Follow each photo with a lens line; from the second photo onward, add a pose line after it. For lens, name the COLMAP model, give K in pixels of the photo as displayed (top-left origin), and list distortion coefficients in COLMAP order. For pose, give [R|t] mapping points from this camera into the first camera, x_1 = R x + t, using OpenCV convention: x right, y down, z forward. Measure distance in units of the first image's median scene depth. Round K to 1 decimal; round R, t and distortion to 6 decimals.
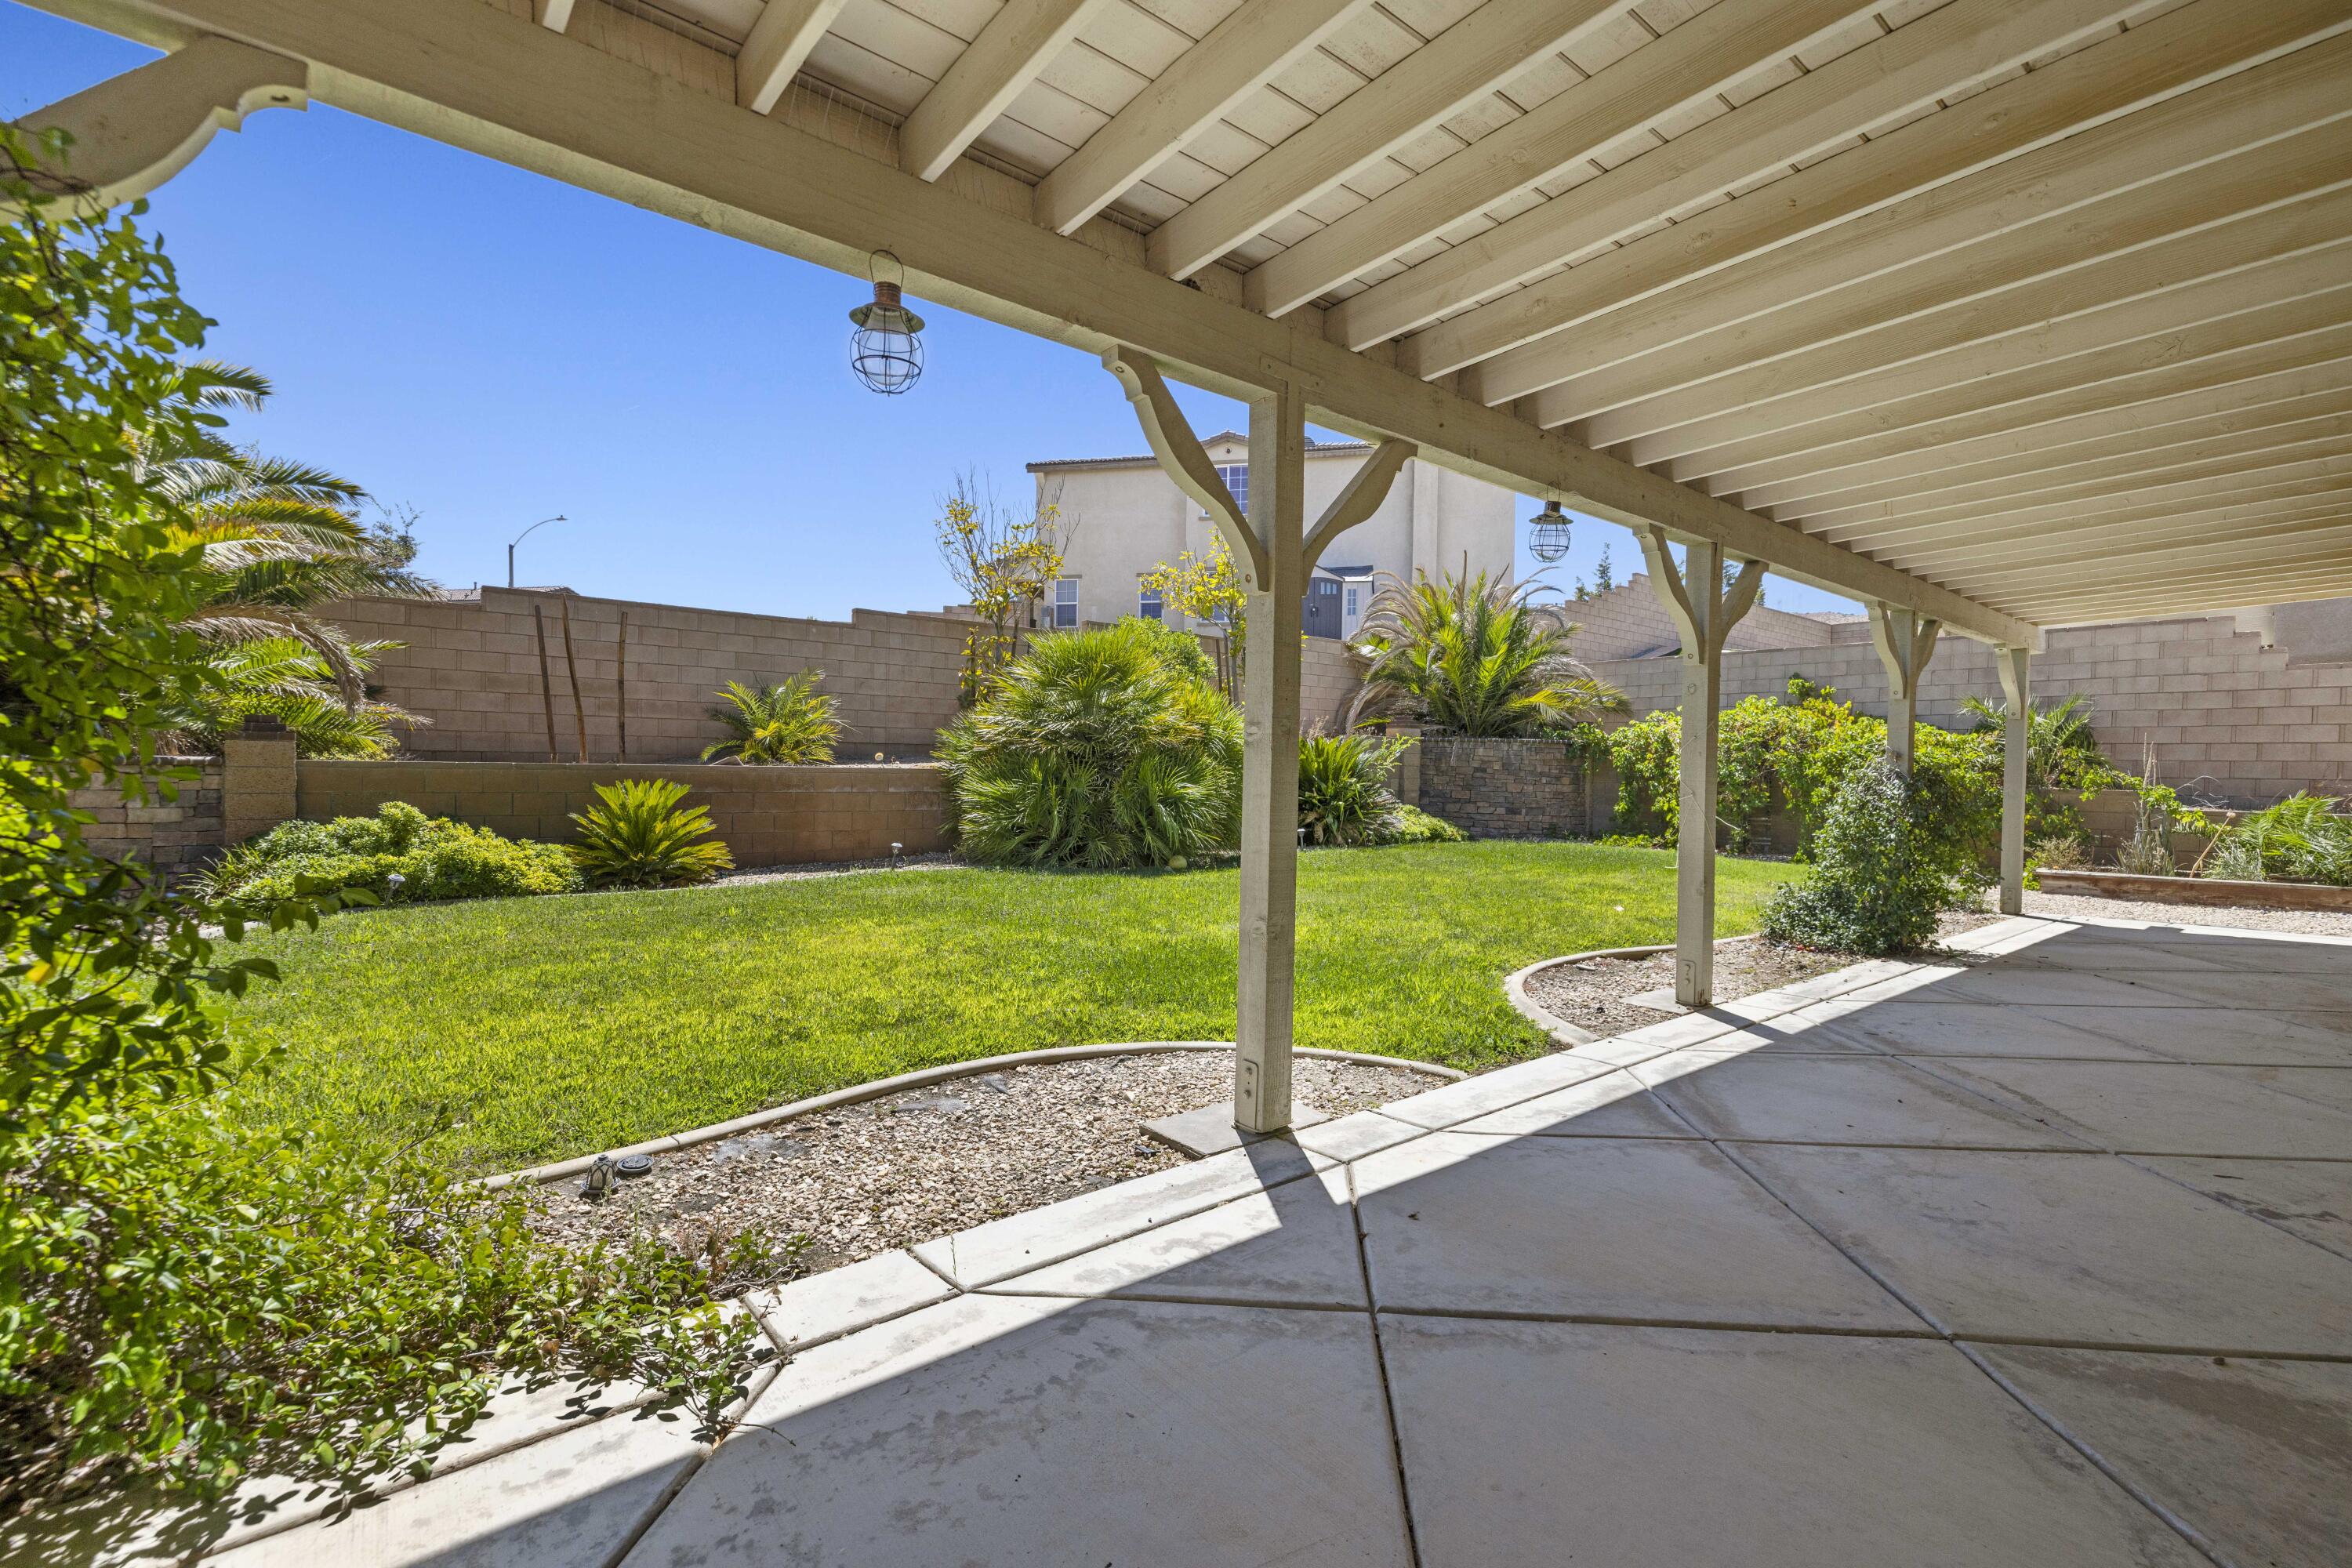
lens RADIAL K [[1017.7, 0, 1169.6], [0, 1017.7, 784.9], [0, 0, 1]] dist [0.008351, -0.000544]
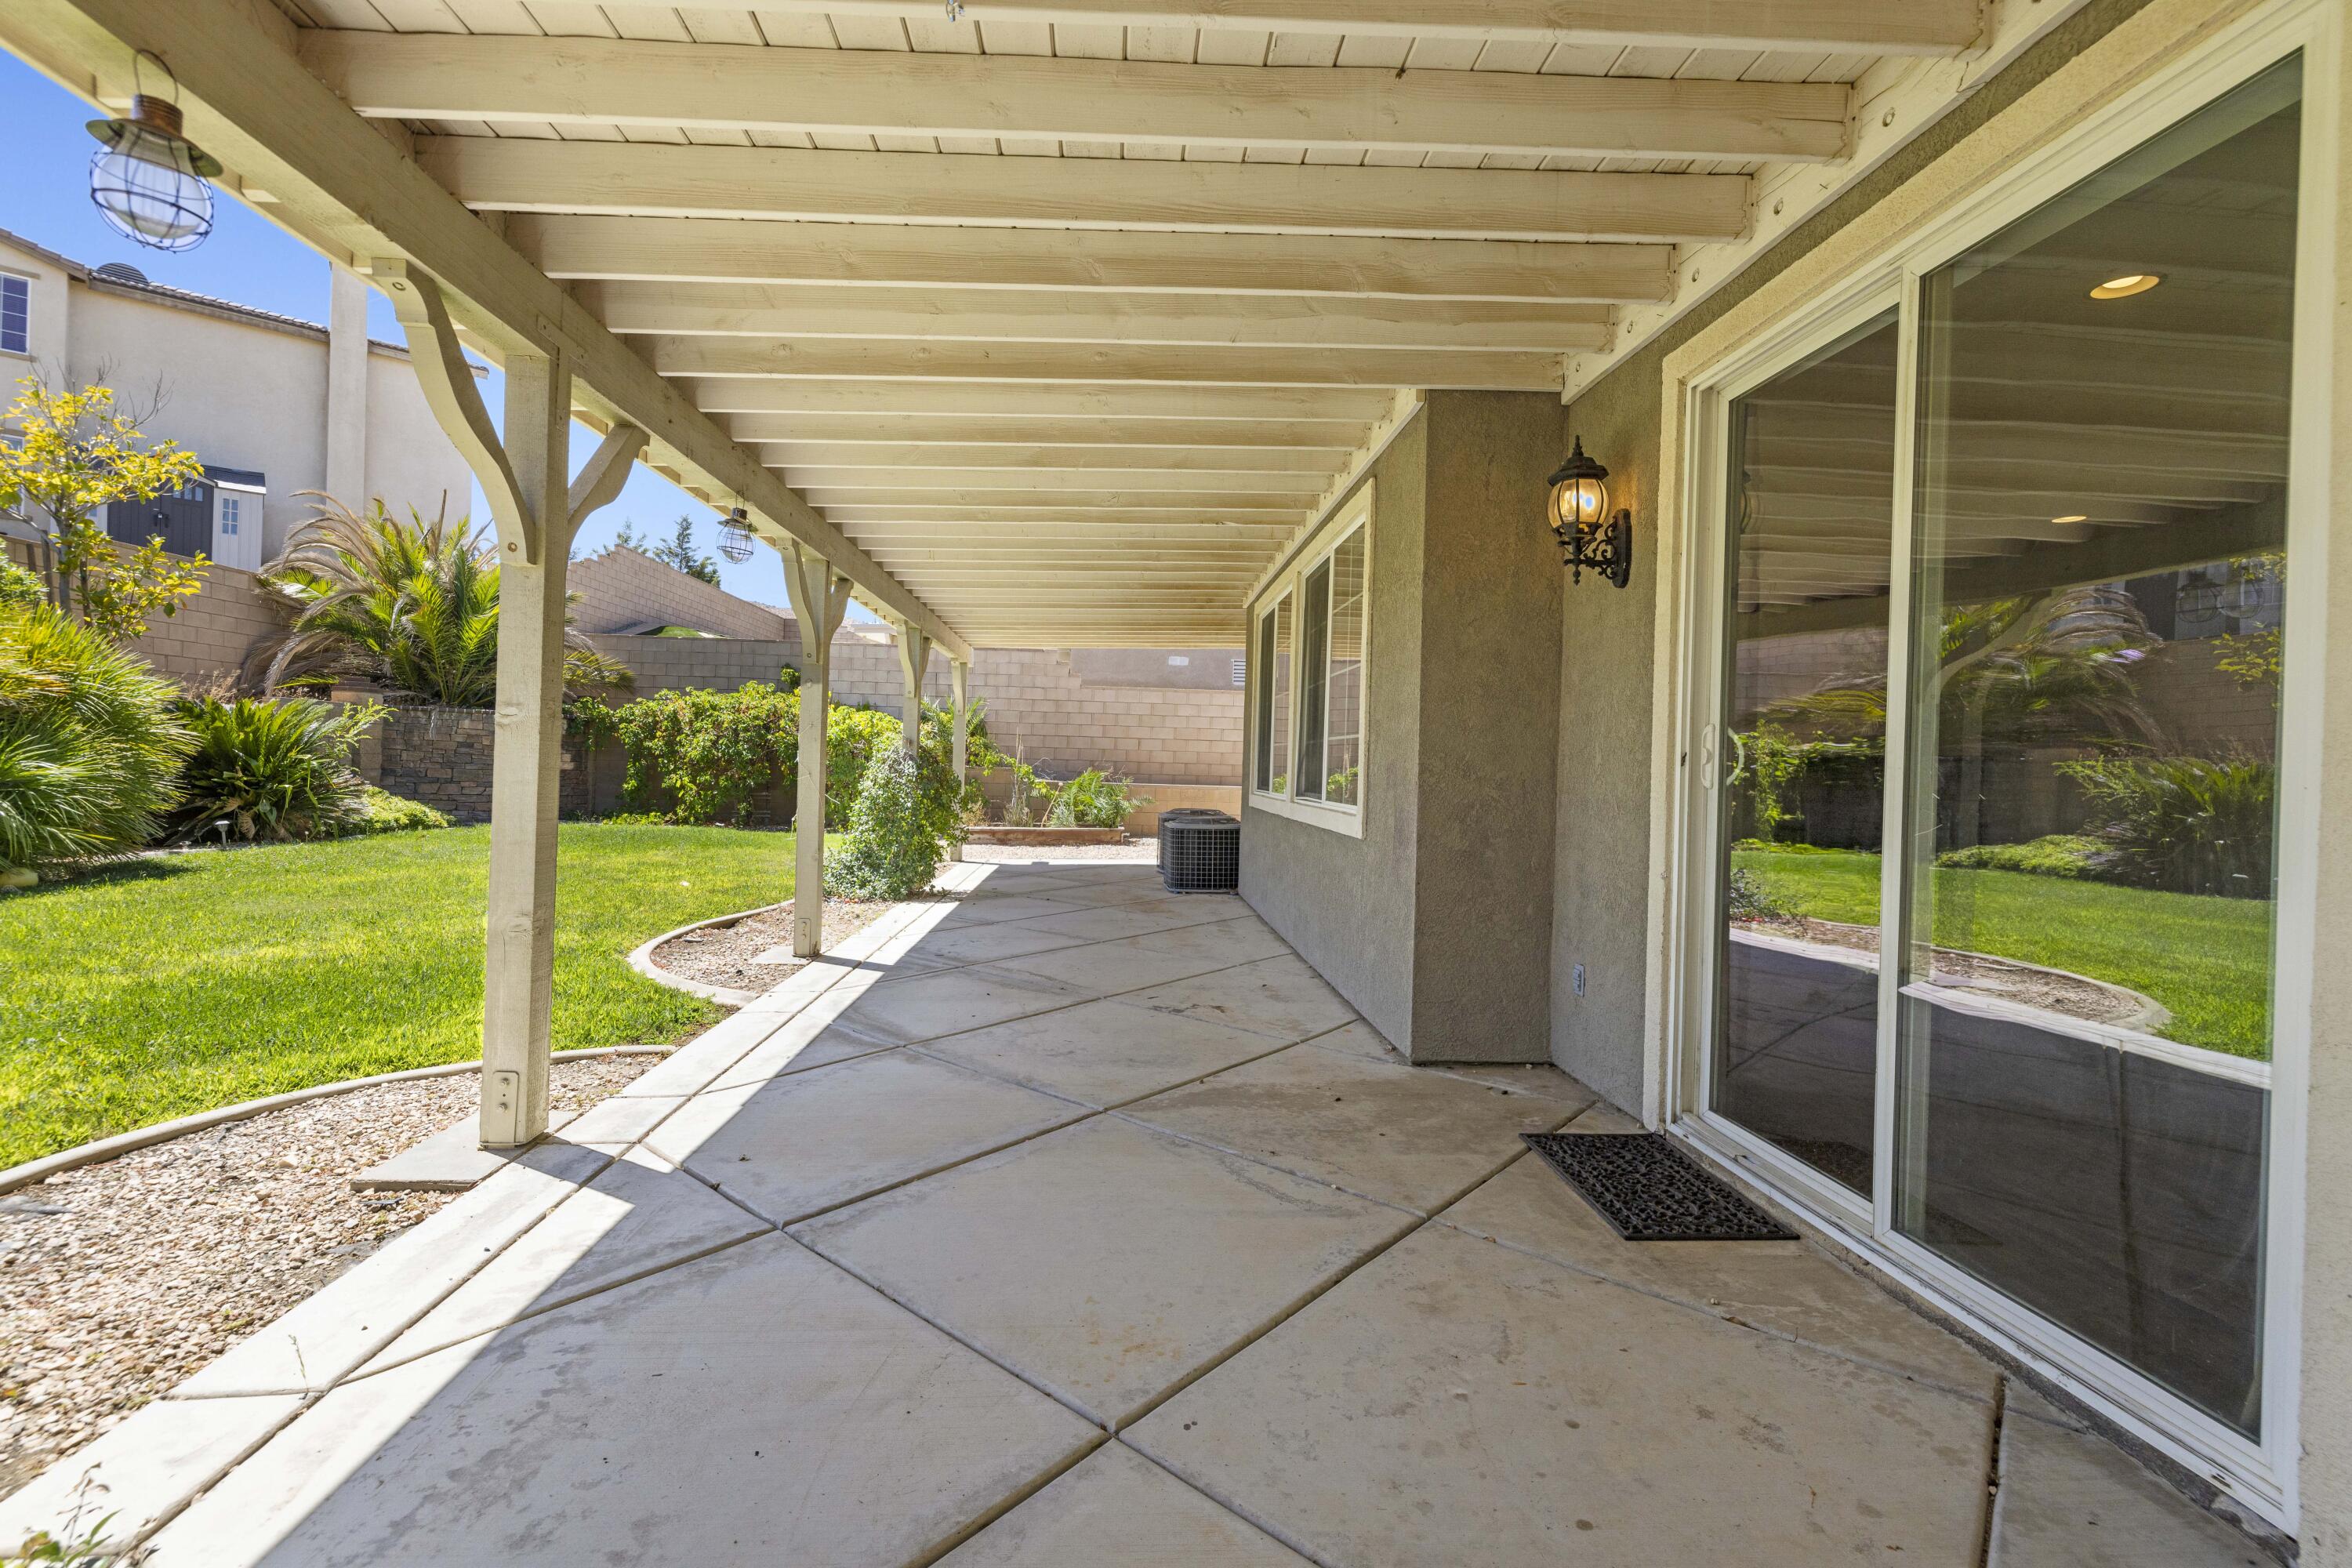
lens RADIAL K [[1017.7, 0, 1157.3], [0, 1017.7, 775.4], [0, 0, 1]] dist [0.008351, -0.000544]
pose [[0.600047, -0.007584, 0.799929, -0.105110], [-0.003614, 0.999919, 0.012191, -0.003272], [-0.799957, -0.010207, 0.599971, -0.007738]]
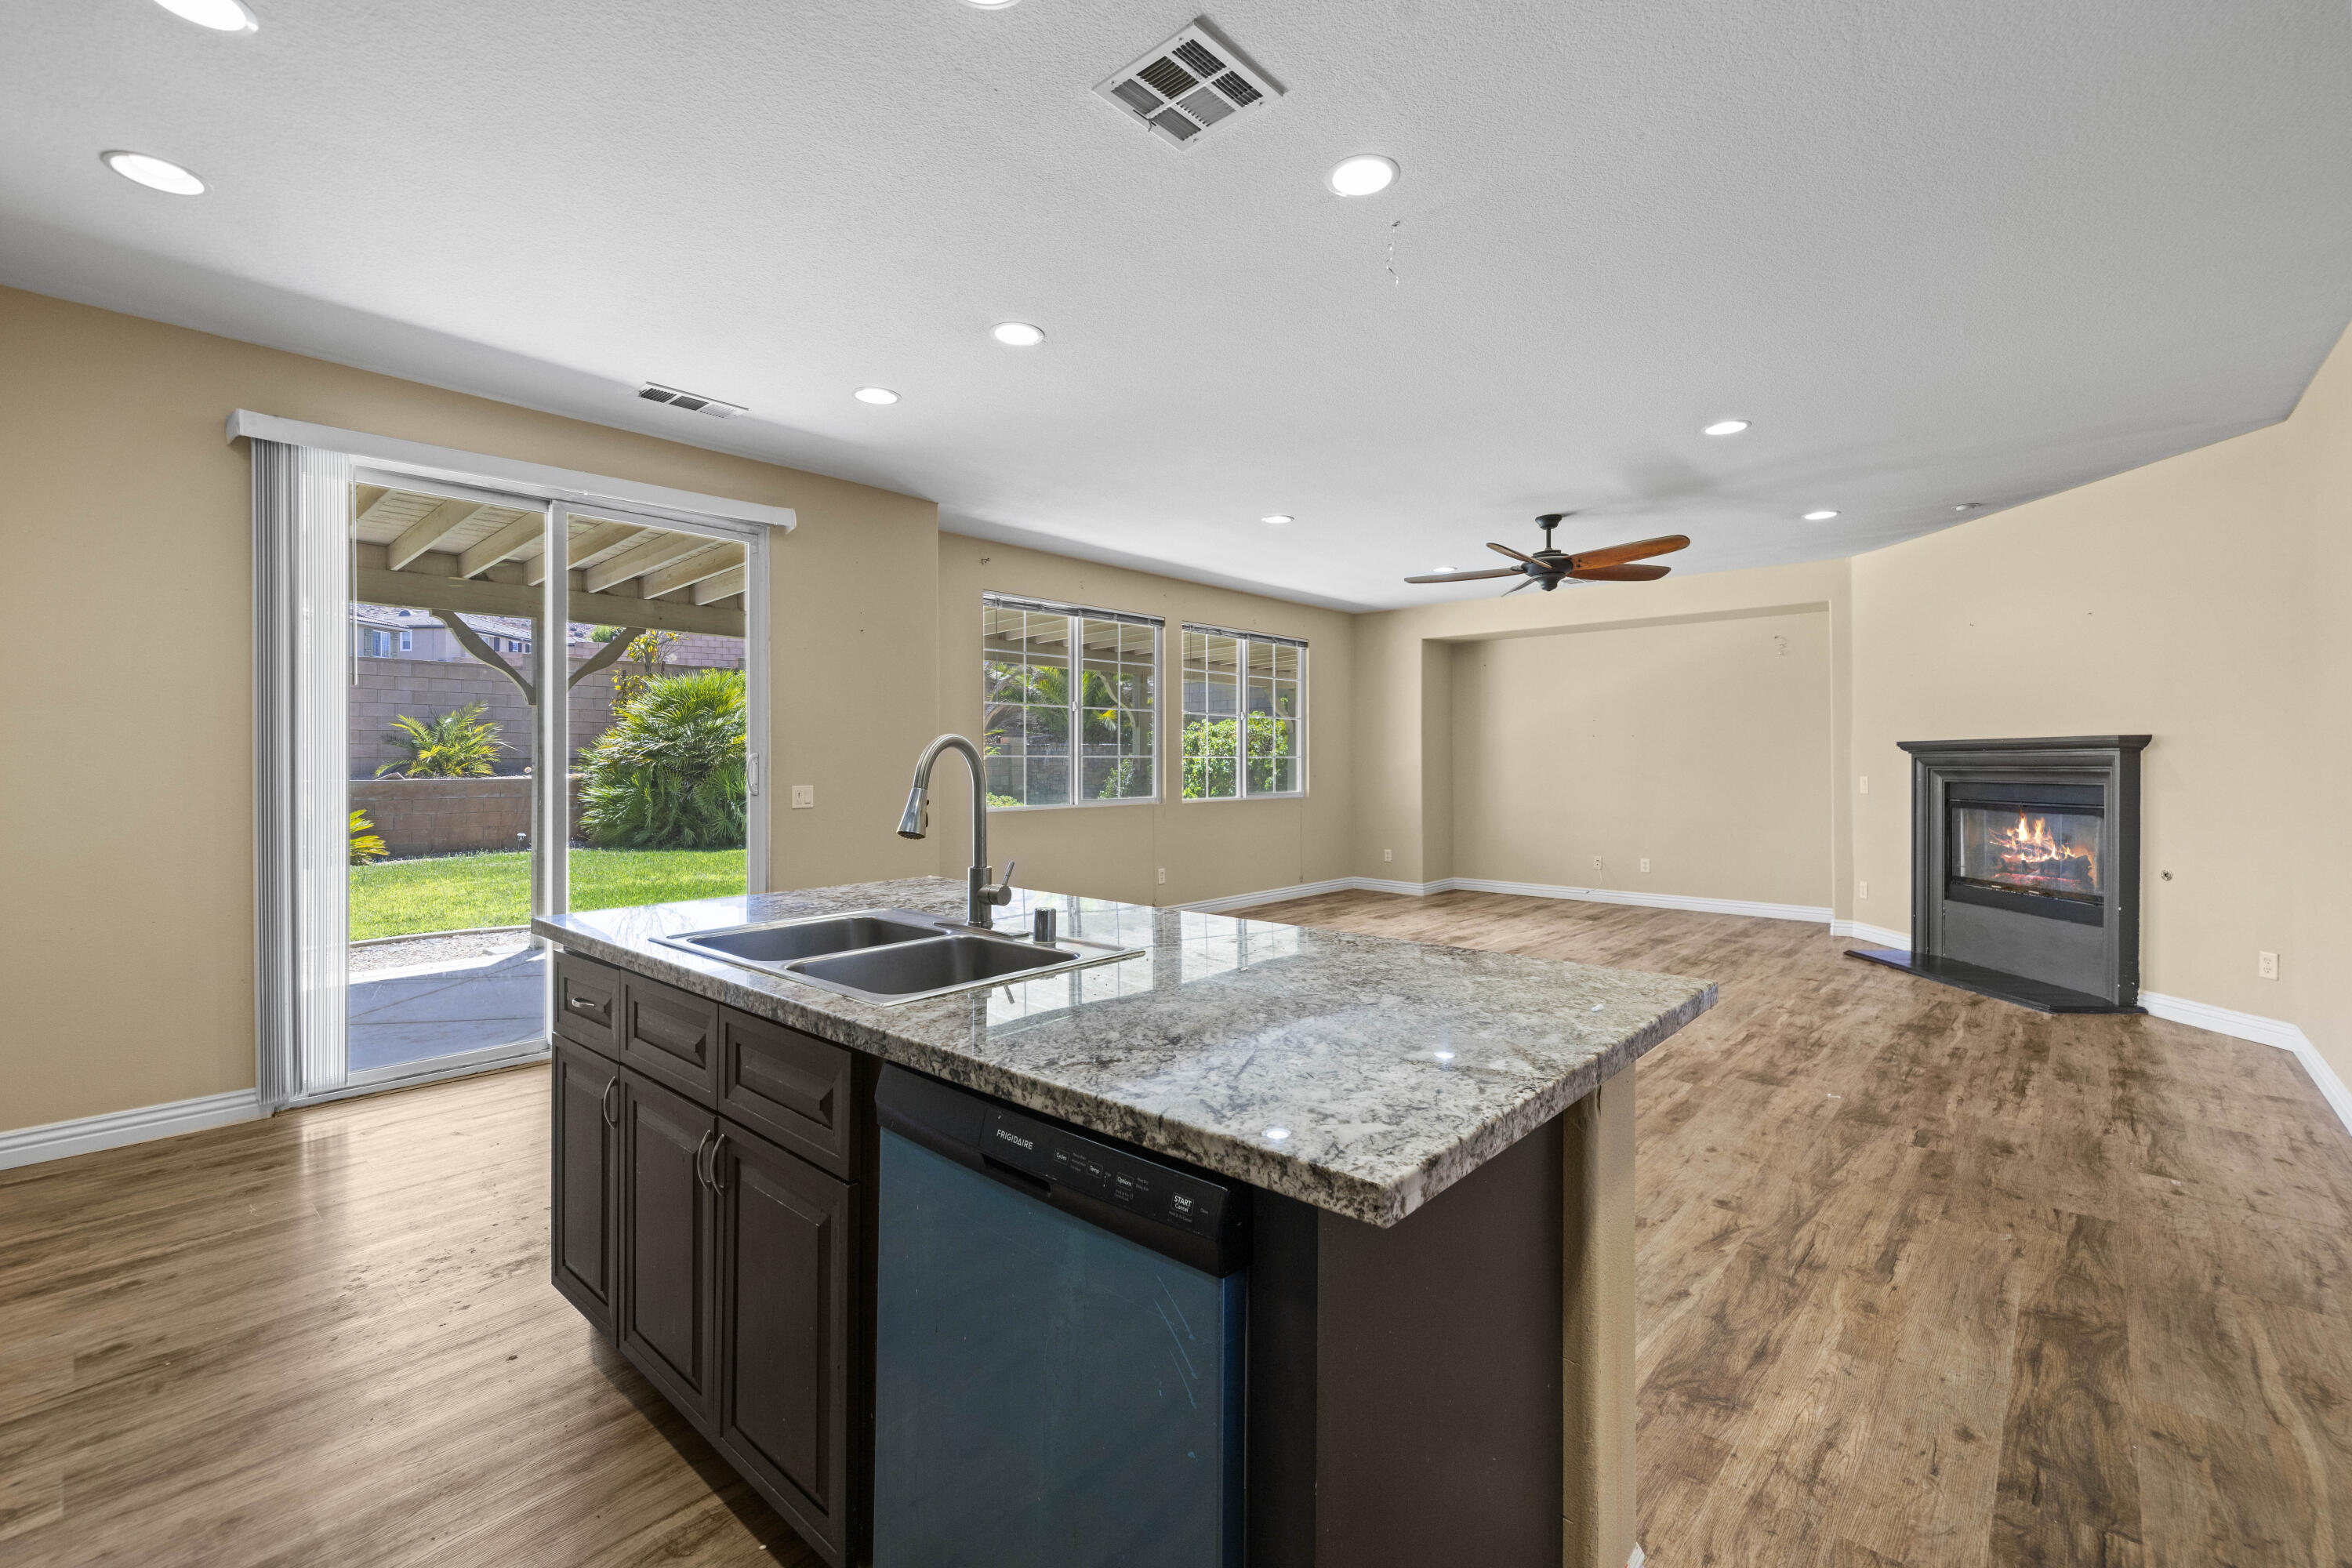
lens RADIAL K [[1017.7, 0, 1178.5], [0, 1017.7, 777.2], [0, 0, 1]] dist [0.008351, -0.000544]
pose [[0.989625, -0.021305, 0.142086, 0.584742], [0.021198, 0.999773, 0.002266, -0.005216], [-0.142102, 0.000769, 0.989852, -0.707121]]
